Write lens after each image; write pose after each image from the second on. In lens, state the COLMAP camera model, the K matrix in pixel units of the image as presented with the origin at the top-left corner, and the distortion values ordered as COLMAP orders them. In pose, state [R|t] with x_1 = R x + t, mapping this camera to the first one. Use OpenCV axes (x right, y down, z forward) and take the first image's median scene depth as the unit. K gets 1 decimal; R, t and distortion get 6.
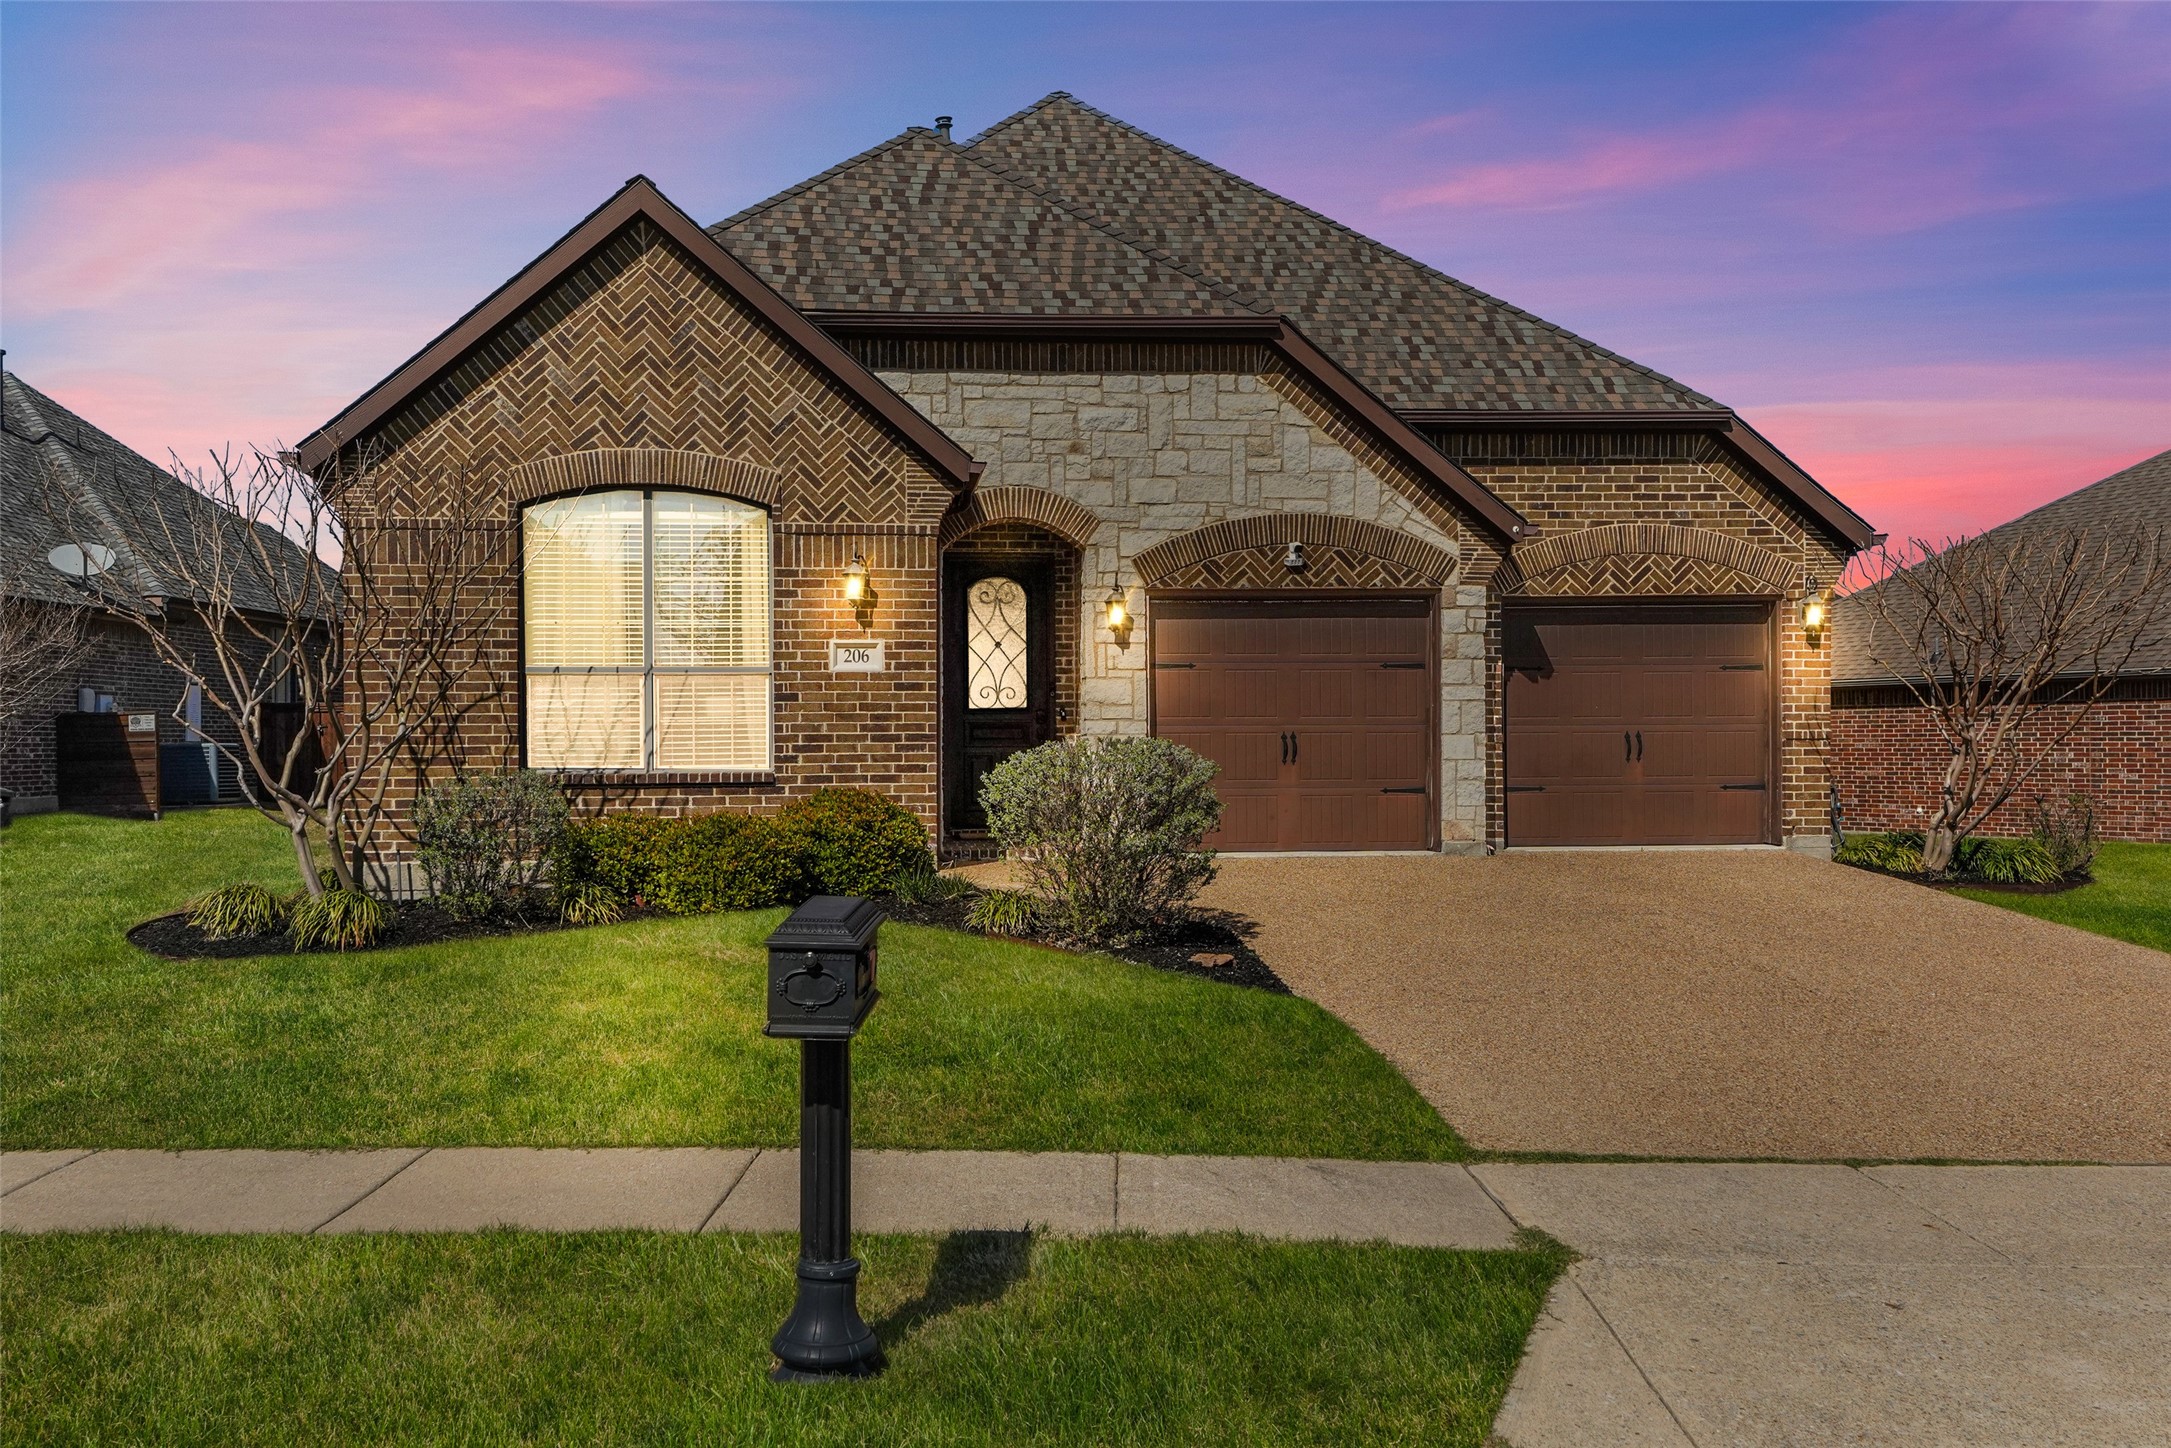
lens RADIAL K [[1989.0, 0, 1085.5], [0, 1989.0, 724.0], [0, 0, 1]] dist [0.102737, -0.002444]
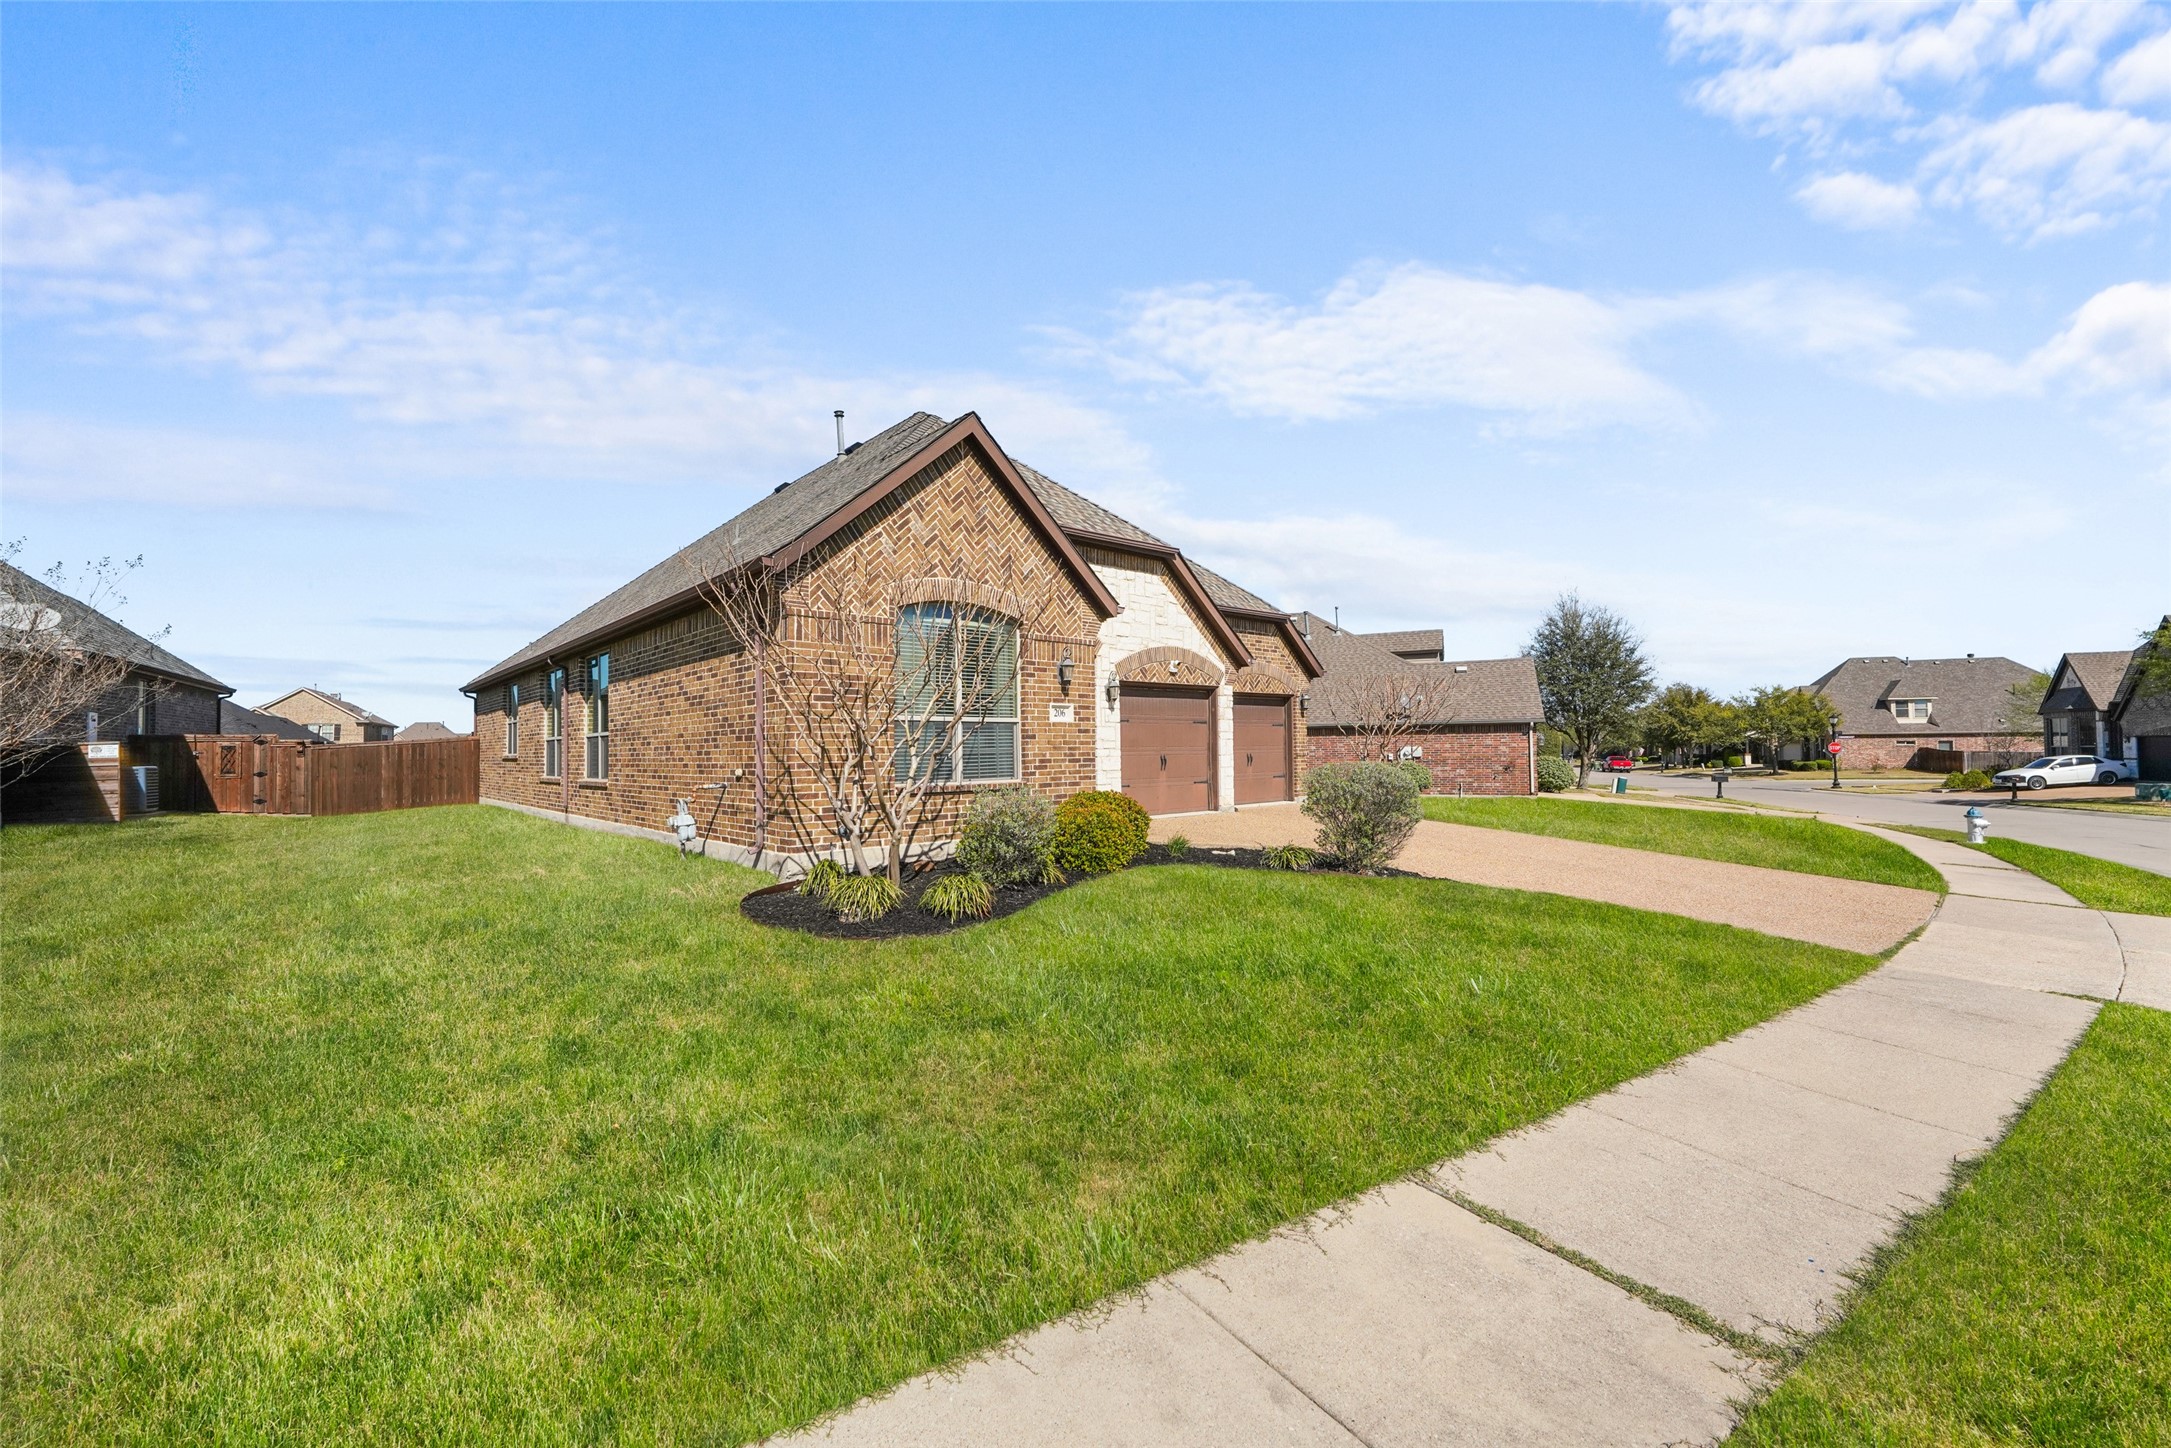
lens RADIAL K [[876.6, 0, 1085.5], [0, 876.6, 724.0], [0, 0, 1]] dist [0.002196, 0.000049]
pose [[0.807798, 0.013634, 0.589302, -0.491480], [0.001154, 0.999694, -0.024710, -0.005308], [-0.589459, 0.020641, 0.807535, 0.341244]]
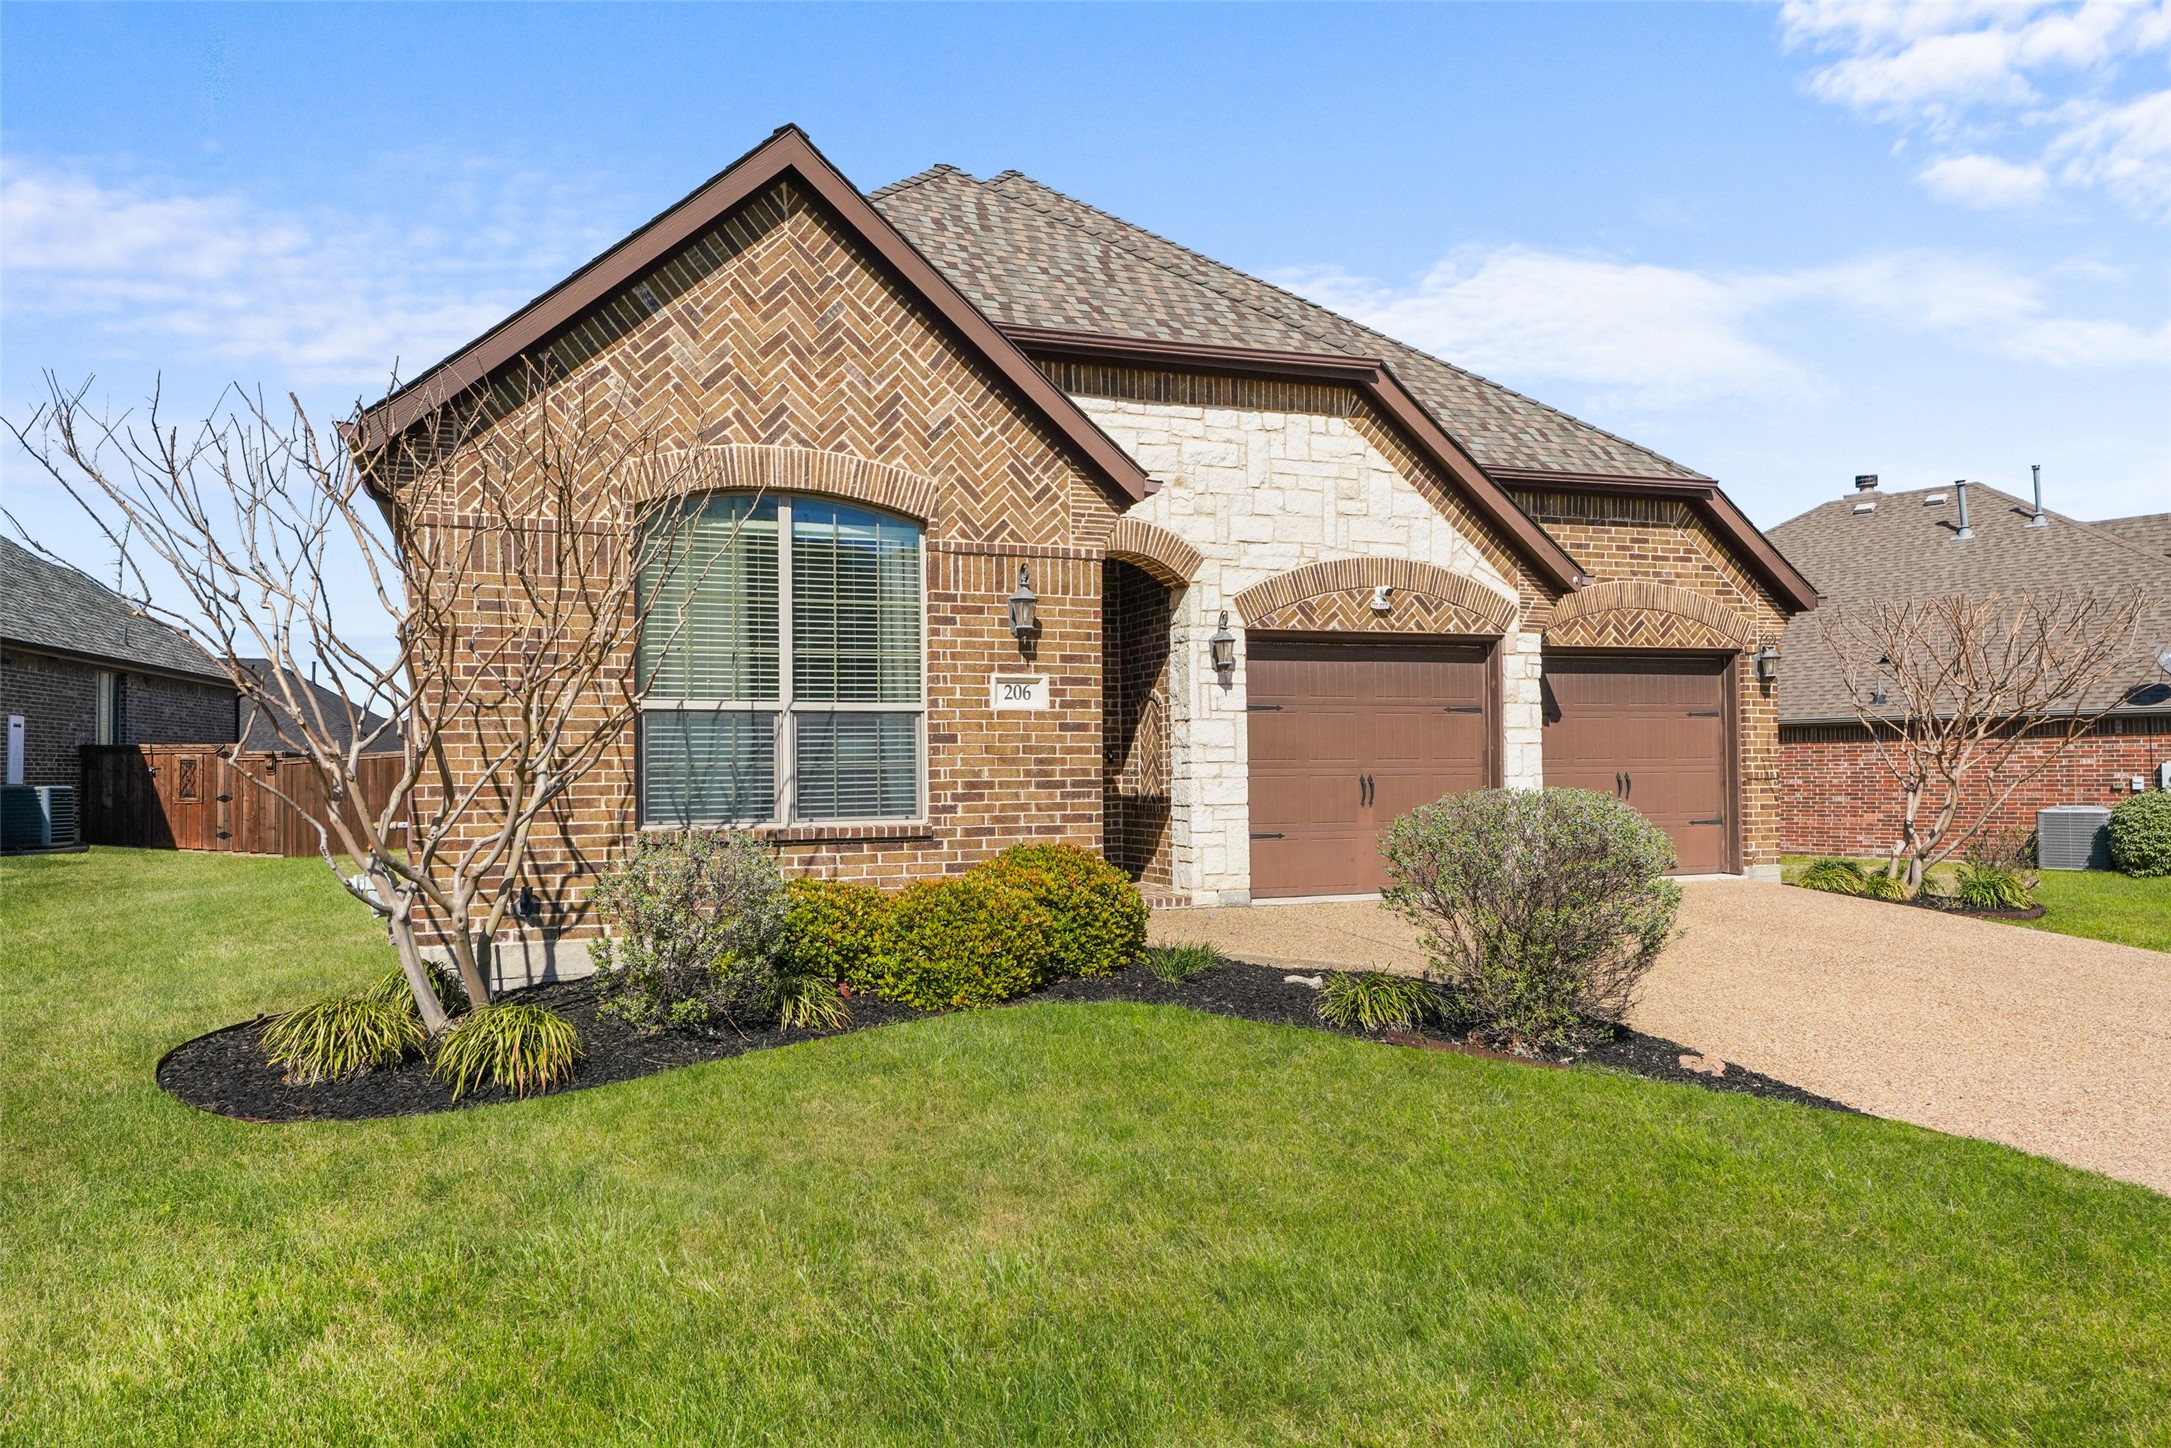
lens RADIAL K [[1451.0, 0, 1082.2], [0, 1451.0, 729.4], [0, 0, 1]] dist [0.050982, -0.000145]
pose [[0.968535, 0.003818, 0.248846, -0.224990], [0.001599, 0.999766, -0.021563, -0.003272], [-0.248870, 0.021282, 0.968303, 0.331028]]
